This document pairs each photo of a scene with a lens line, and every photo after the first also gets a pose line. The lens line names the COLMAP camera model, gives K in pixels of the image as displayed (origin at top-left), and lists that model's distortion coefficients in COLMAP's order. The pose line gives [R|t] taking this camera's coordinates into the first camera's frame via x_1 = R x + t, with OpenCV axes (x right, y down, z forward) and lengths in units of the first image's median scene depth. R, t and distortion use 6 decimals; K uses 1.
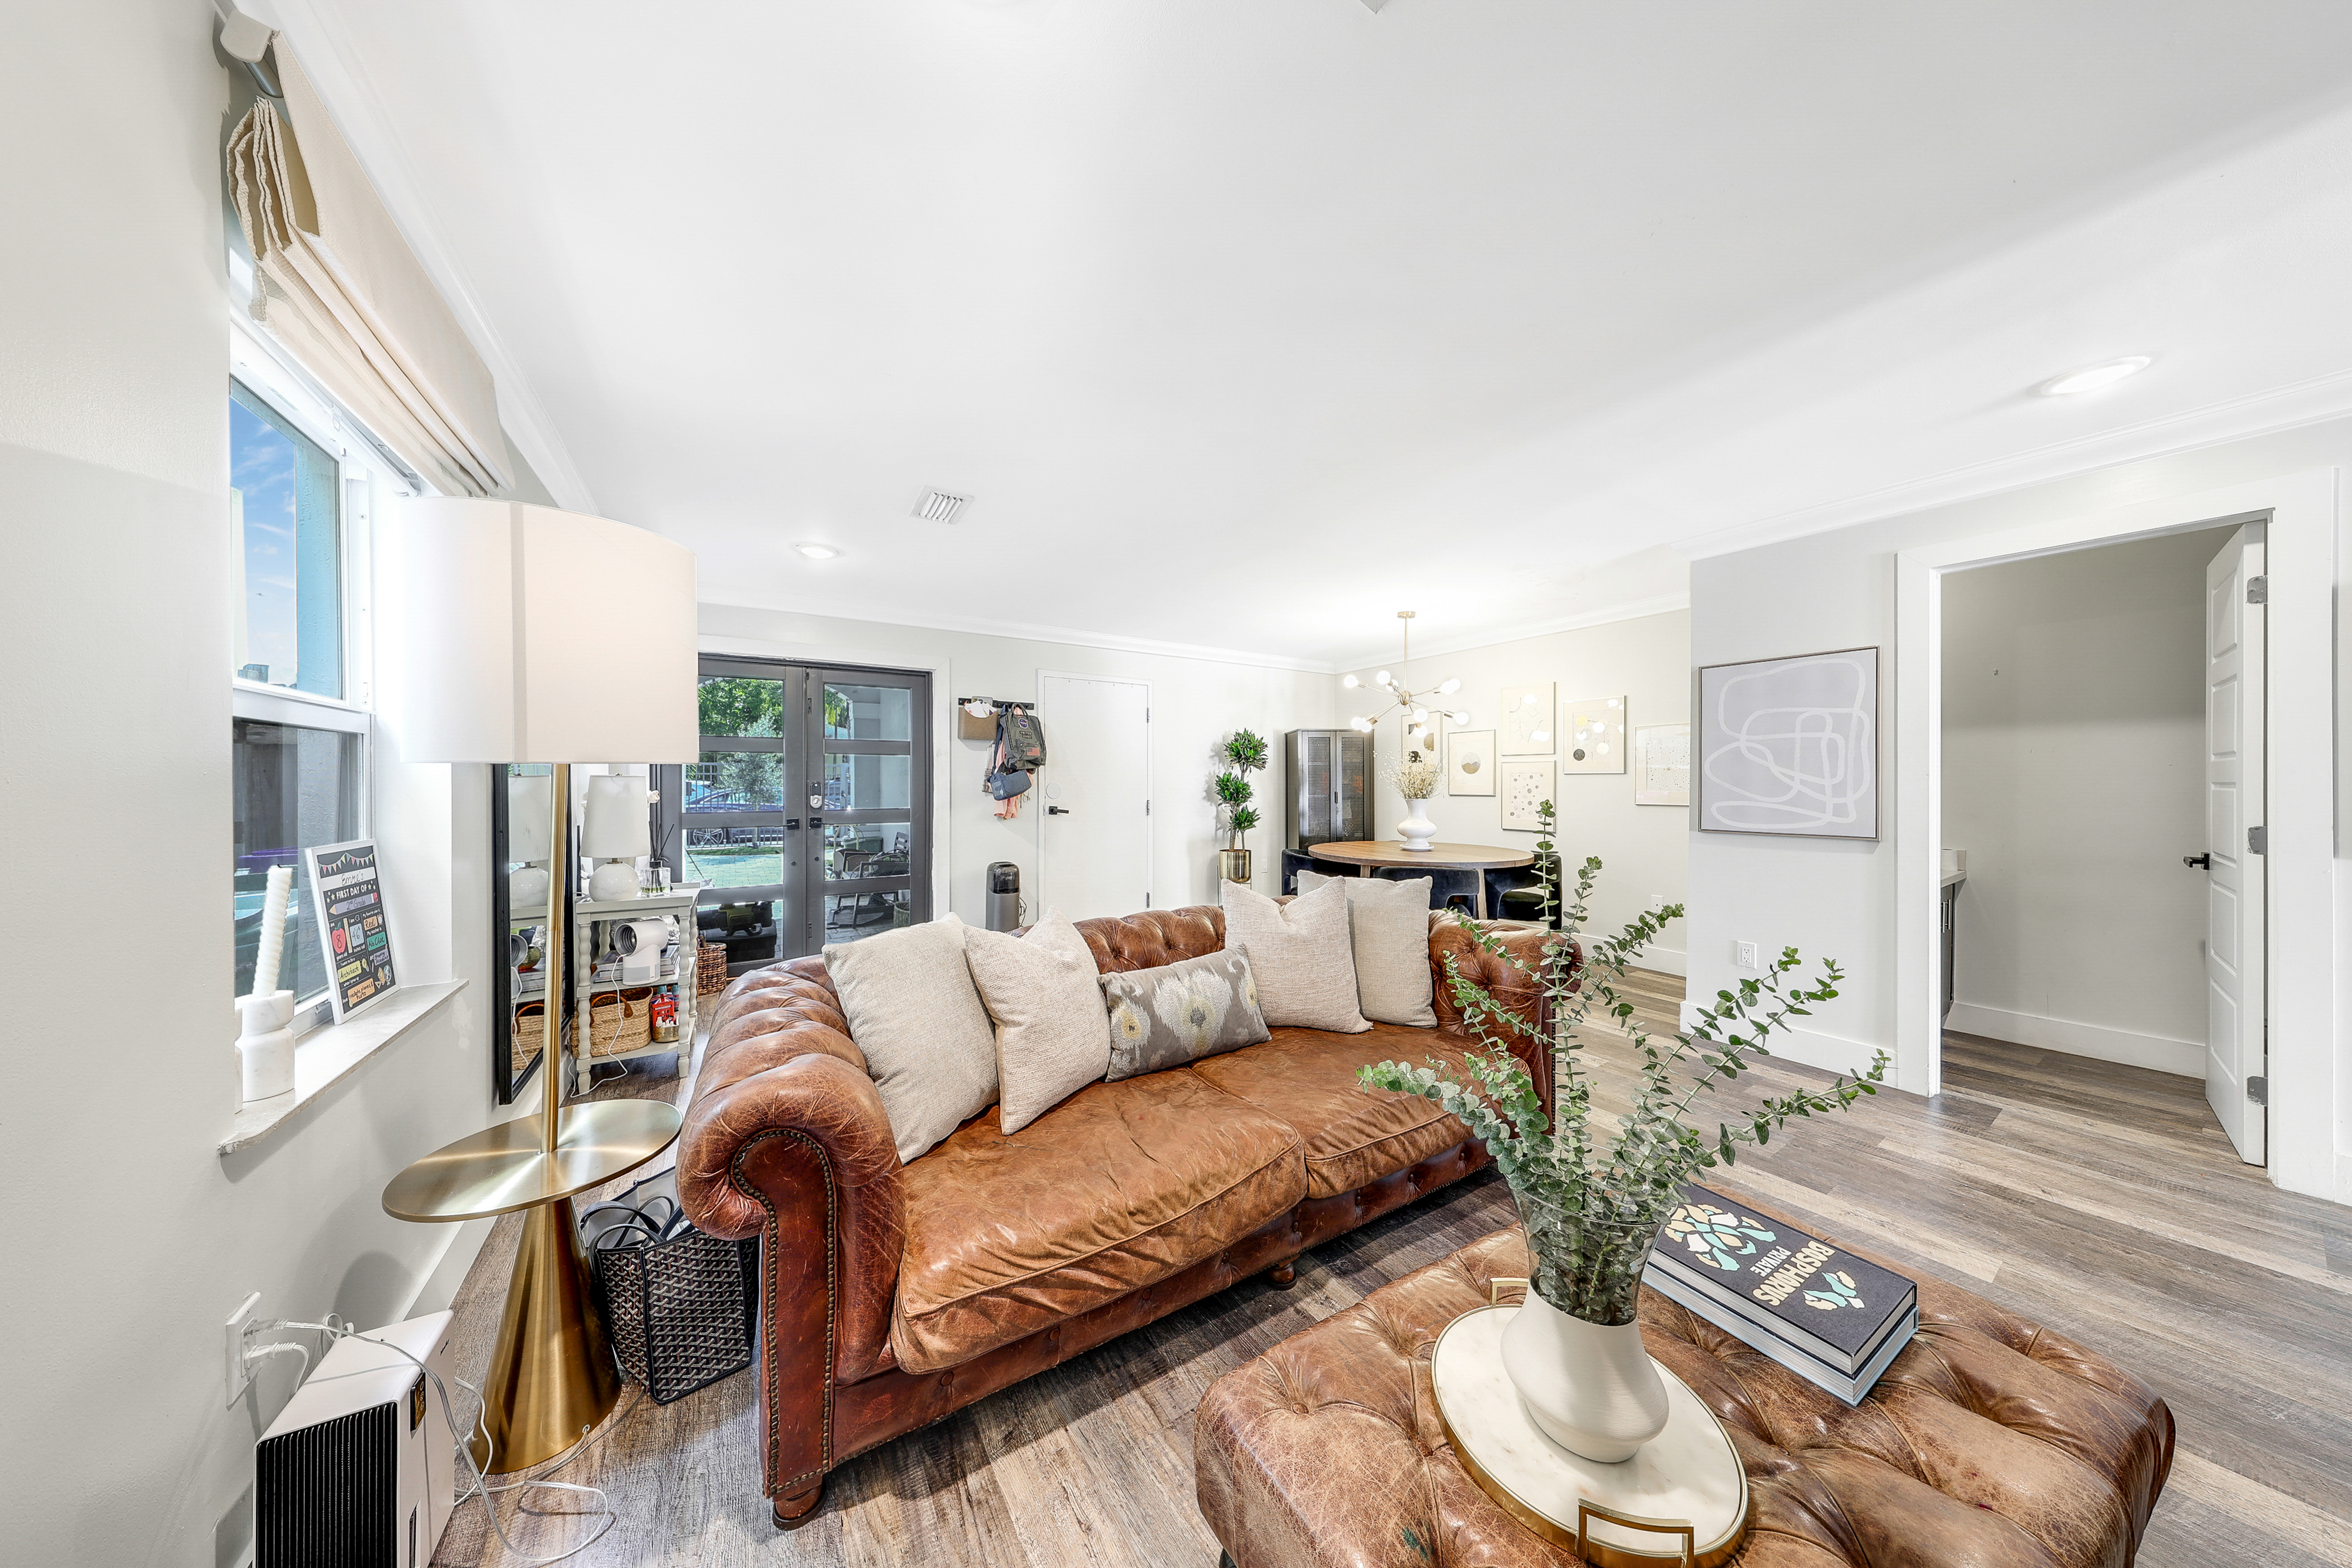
lens RADIAL K [[695.7, 0, 1176.0], [0, 695.7, 784.0], [0, 0, 1]] dist [-0.000169, -0.000011]
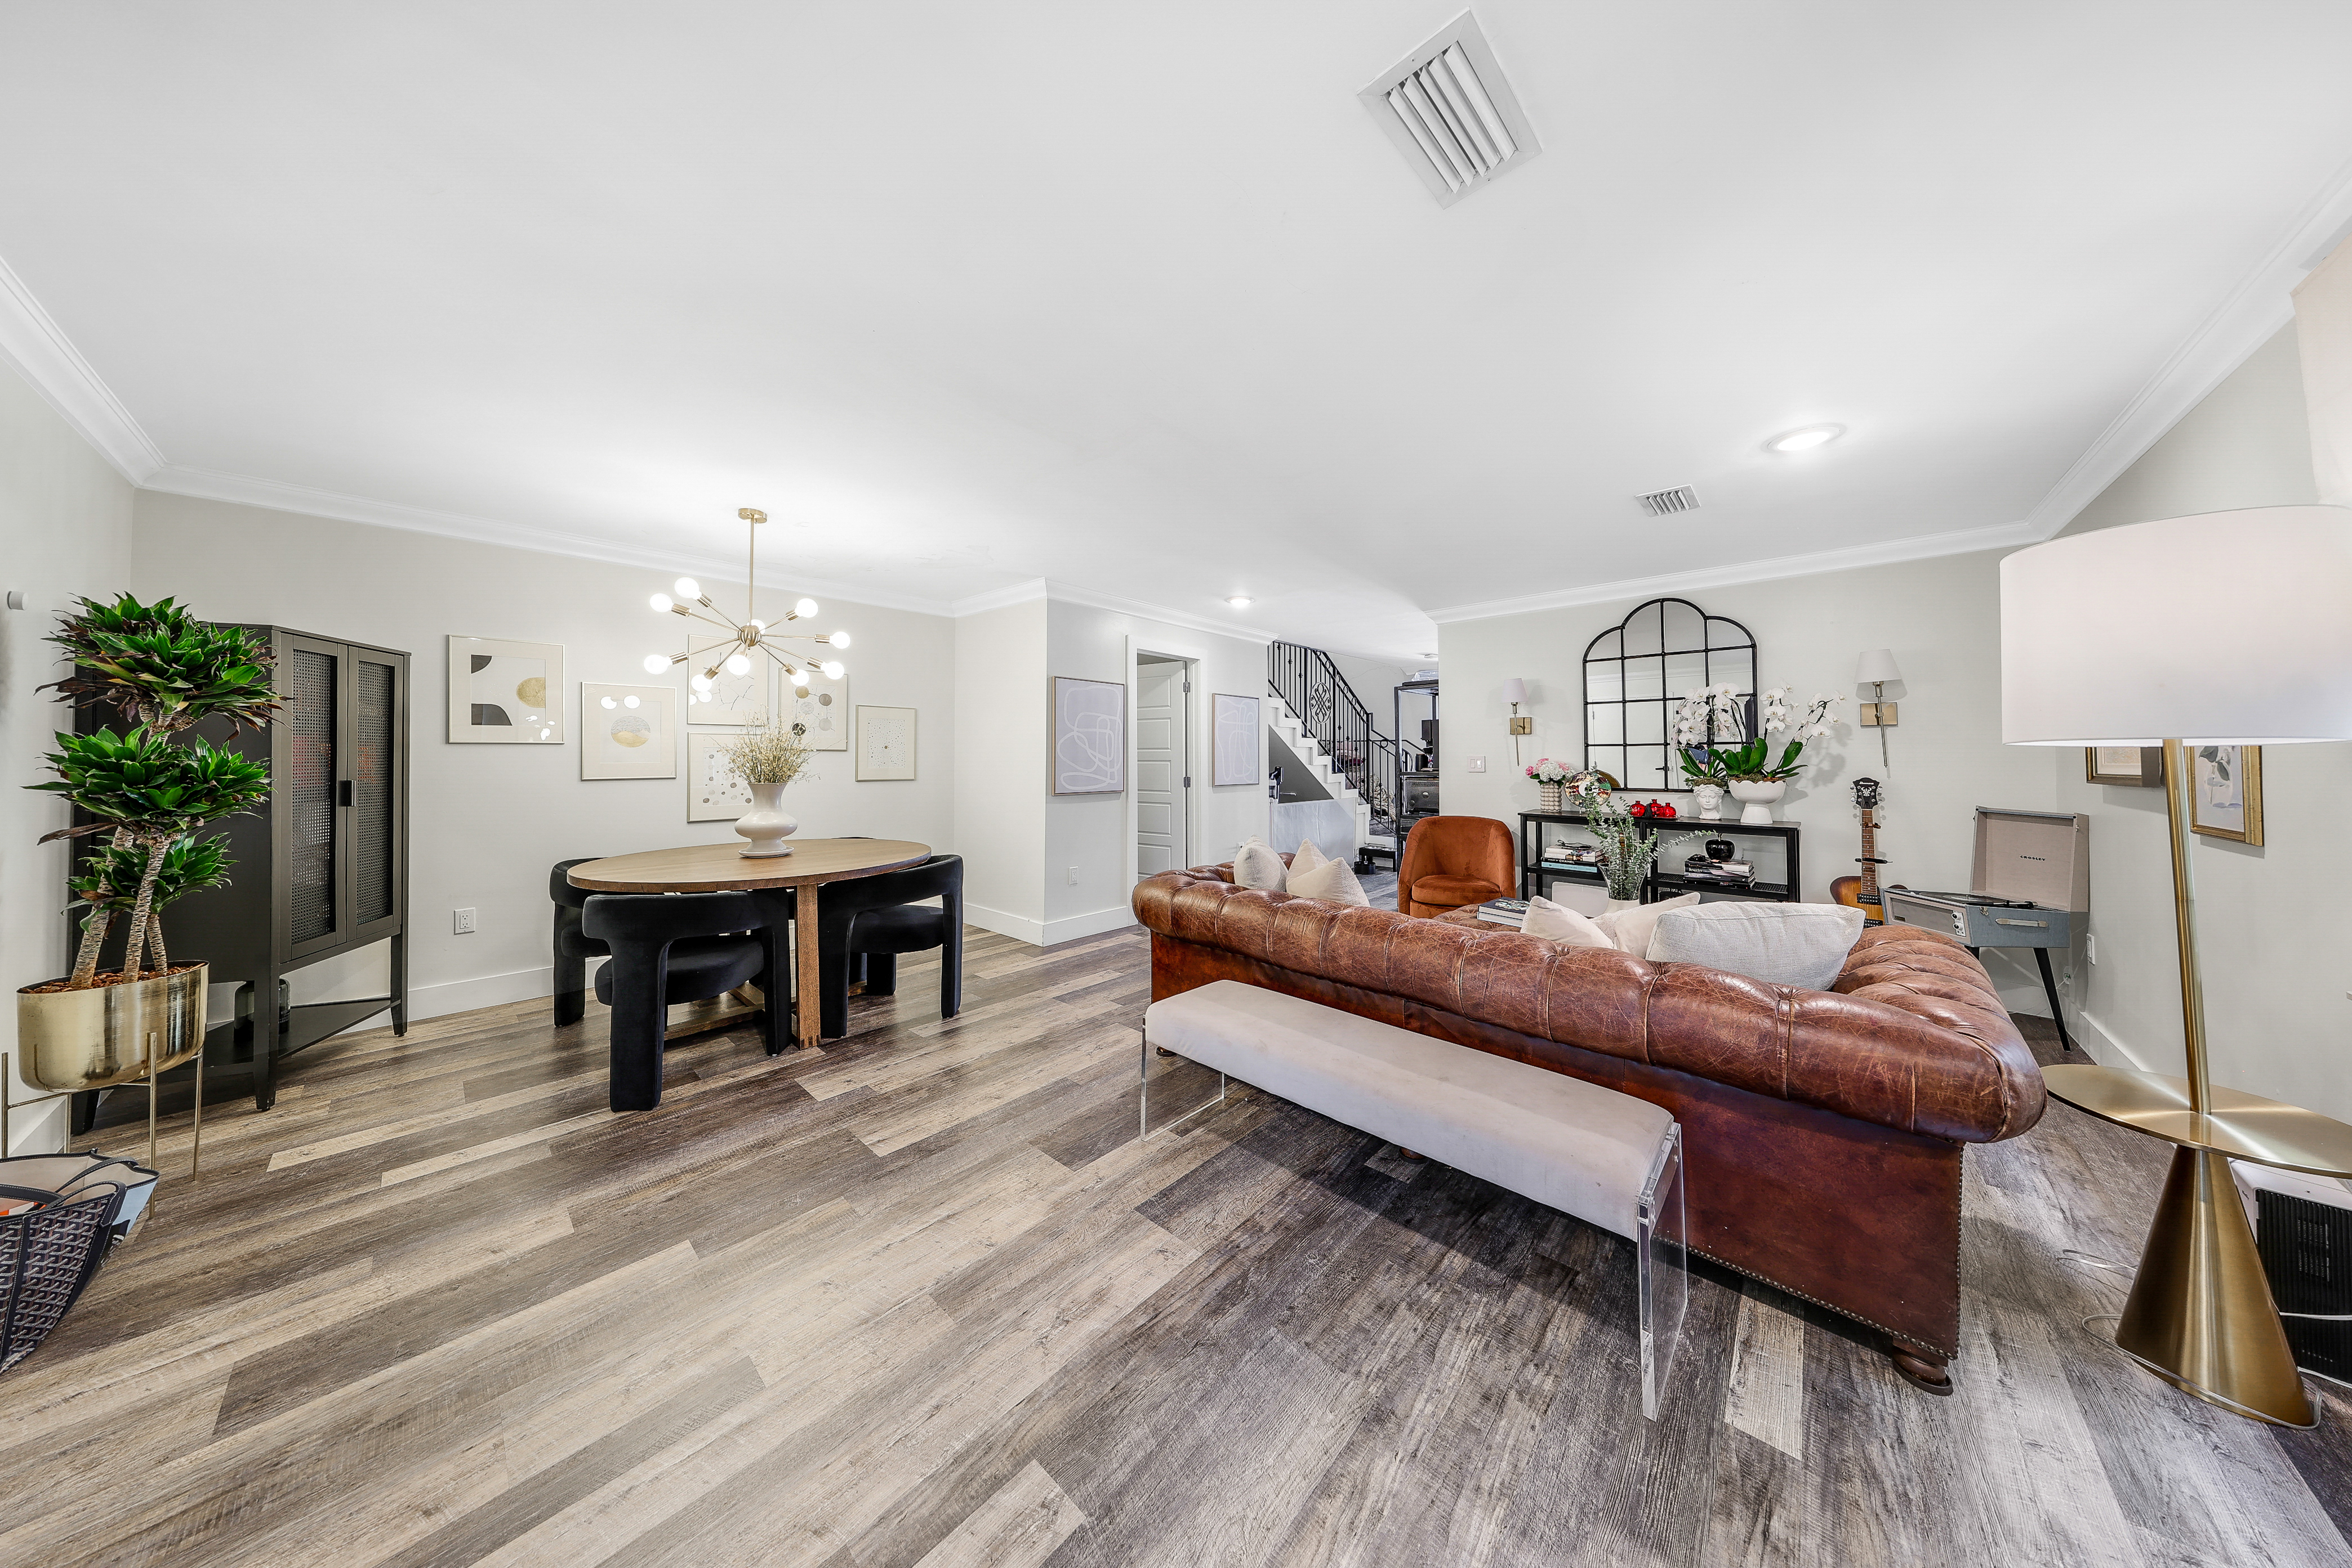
lens RADIAL K [[695.7, 0, 1176.0], [0, 695.7, 784.0], [0, 0, 1]] dist [-0.000169, -0.000011]
pose [[-0.259658, -0.025334, 0.965368, -0.440530], [0.005164, 0.999605, 0.027622, 0.006070], [-0.965687, 0.012158, -0.259425, 0.759129]]
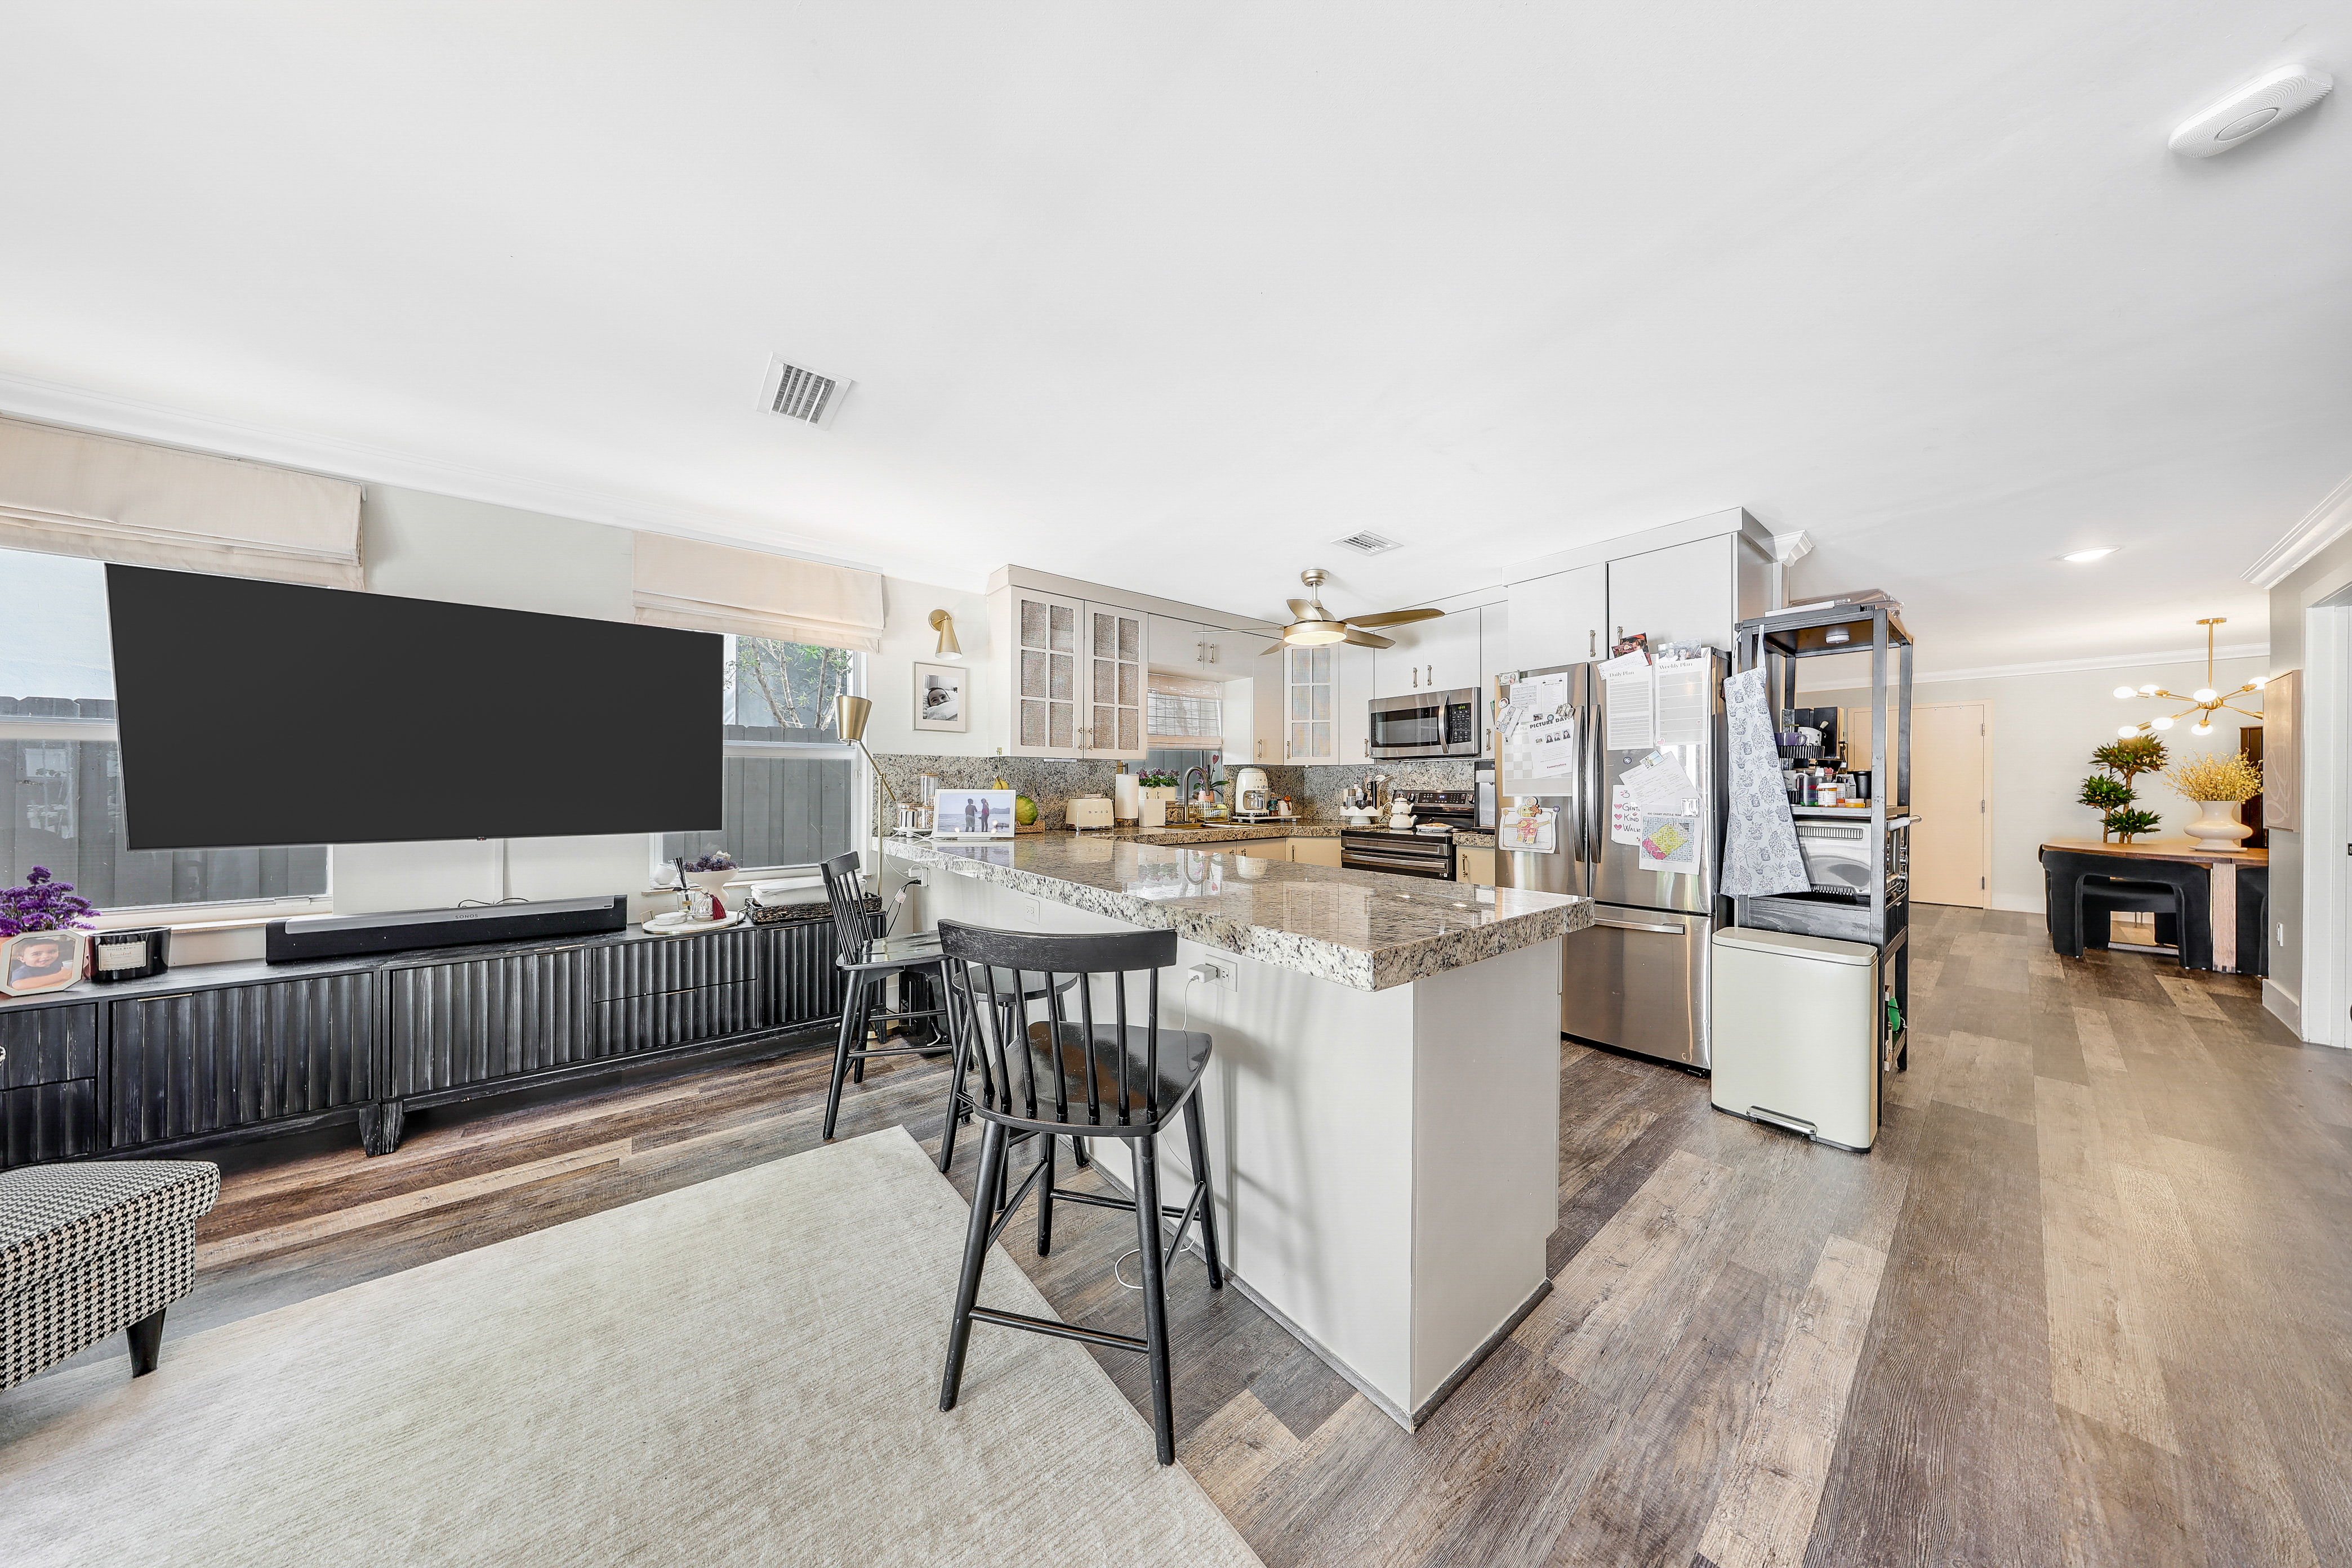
lens RADIAL K [[658.4, 0, 1176.0], [0, 658.4, 784.0], [0, 0, 1]] dist [0.005258, 0.000024]
pose [[0.120859, -0.000449, -0.992670, 1.105006], [-0.007621, 0.999970, -0.001380, 0.007889], [0.992640, 0.007732, 0.120852, -0.627005]]
